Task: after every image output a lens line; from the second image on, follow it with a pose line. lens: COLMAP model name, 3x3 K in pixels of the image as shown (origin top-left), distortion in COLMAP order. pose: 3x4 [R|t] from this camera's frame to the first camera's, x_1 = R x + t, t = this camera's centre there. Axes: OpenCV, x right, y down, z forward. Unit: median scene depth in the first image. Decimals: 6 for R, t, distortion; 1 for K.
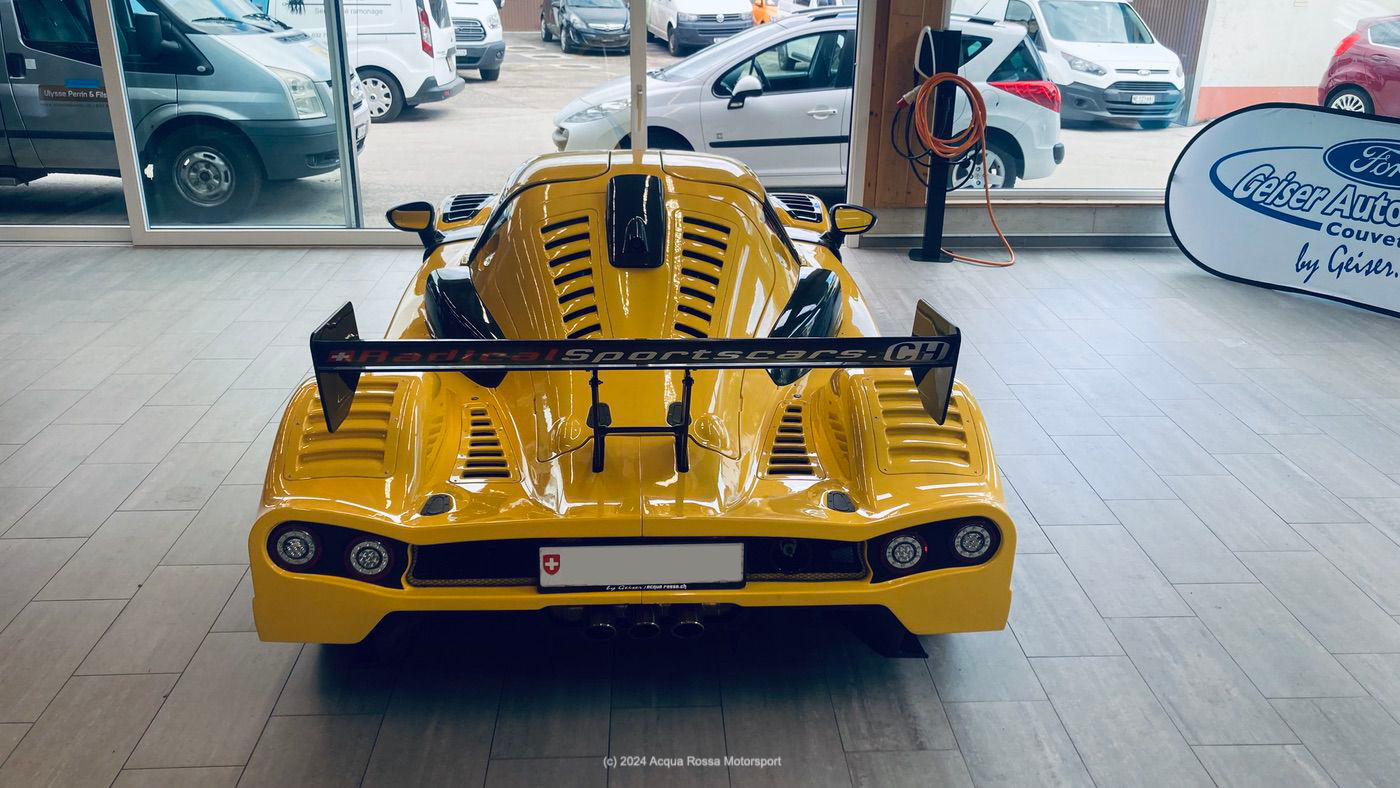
lens RADIAL K [[1140.7, 0, 697.3], [0, 1140.7, 389.6], [0, 0, 1]] dist [0.037896, -0.008189]
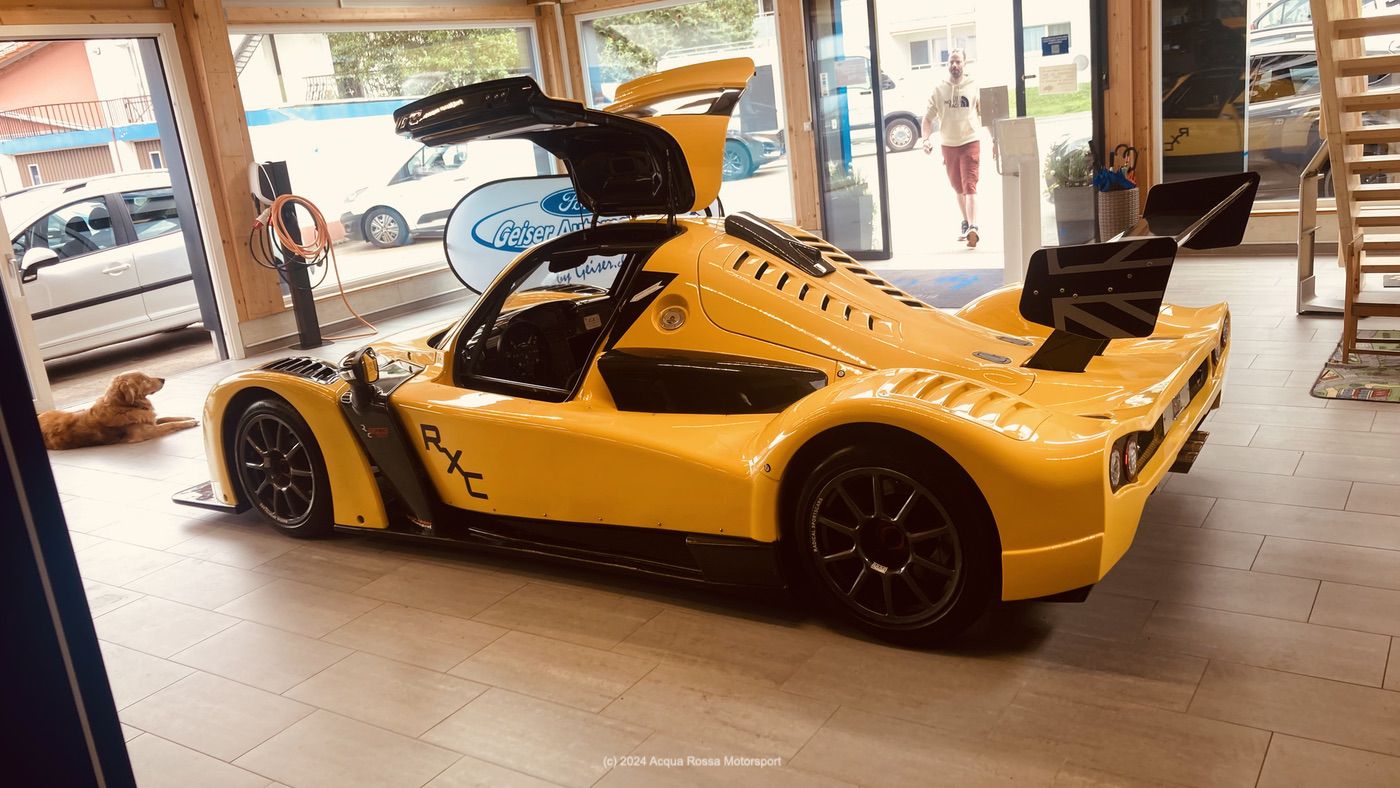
lens RADIAL K [[1157.9, 0, 701.3], [0, 1157.9, 397.8], [0, 0, 1]] dist [0.042591, -0.018766]
pose [[0.589416, -0.280499, 0.757568, -0.549806], [0.400498, 0.915885, 0.027516, 0.068958], [-0.701563, 0.287186, 0.652176, -0.063586]]
